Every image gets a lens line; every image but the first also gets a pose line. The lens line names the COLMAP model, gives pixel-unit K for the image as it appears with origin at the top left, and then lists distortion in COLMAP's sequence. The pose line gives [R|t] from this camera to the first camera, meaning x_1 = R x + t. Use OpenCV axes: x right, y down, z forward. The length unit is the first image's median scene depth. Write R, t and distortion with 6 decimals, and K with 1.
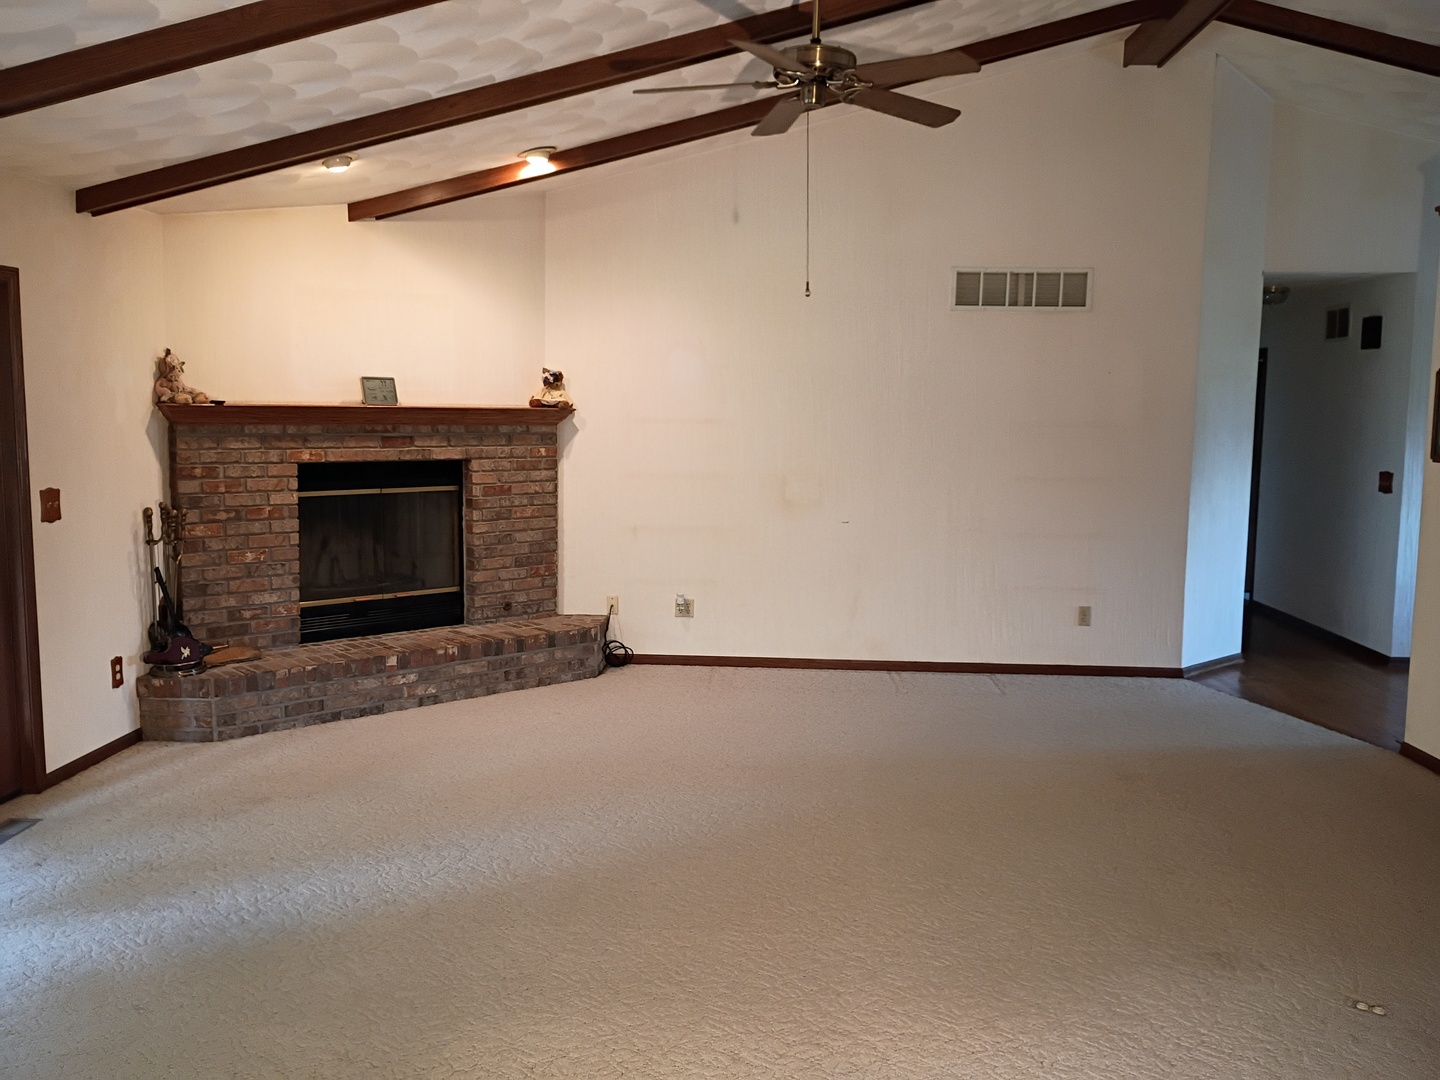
lens RADIAL K [[1196.8, 0, 712.1], [0, 1196.8, 537.2], [0, 0, 1]] dist [0.054125, -0.064401]
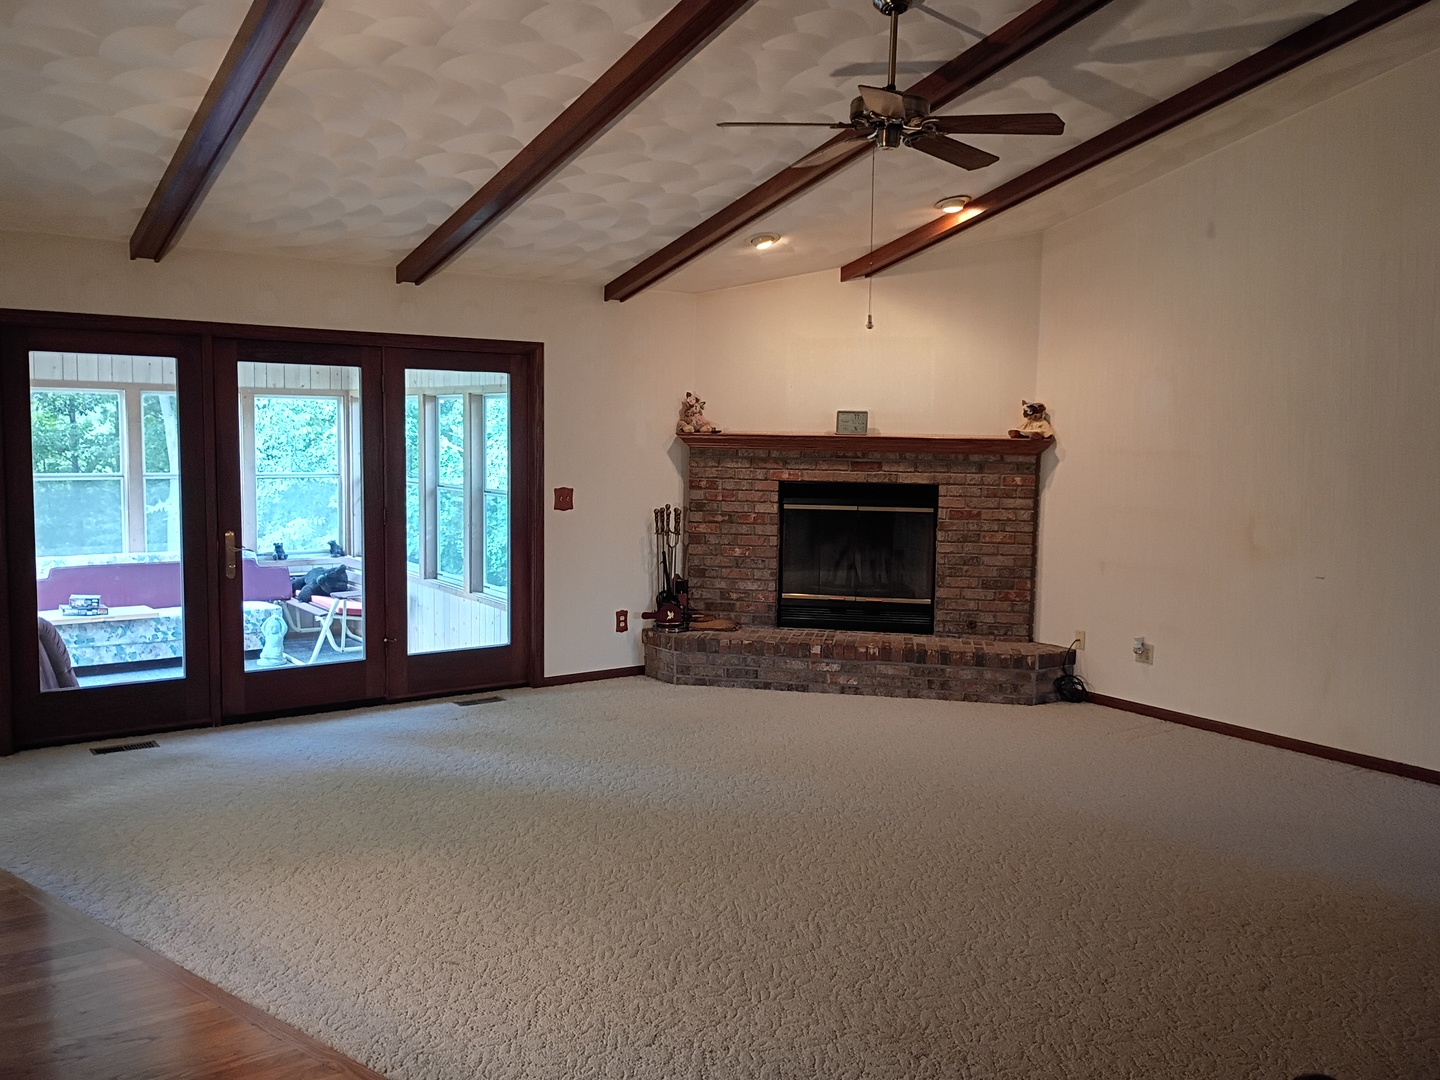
lens RADIAL K [[1196.8, 0, 712.1], [0, 1196.8, 537.2], [0, 0, 1]] dist [0.054125, -0.064401]
pose [[0.628949, 0.070708, -0.774224, 0.548487], [-0.095279, 0.995359, 0.013503, -0.012847], [0.771586, 0.065275, 0.632768, 0.157439]]
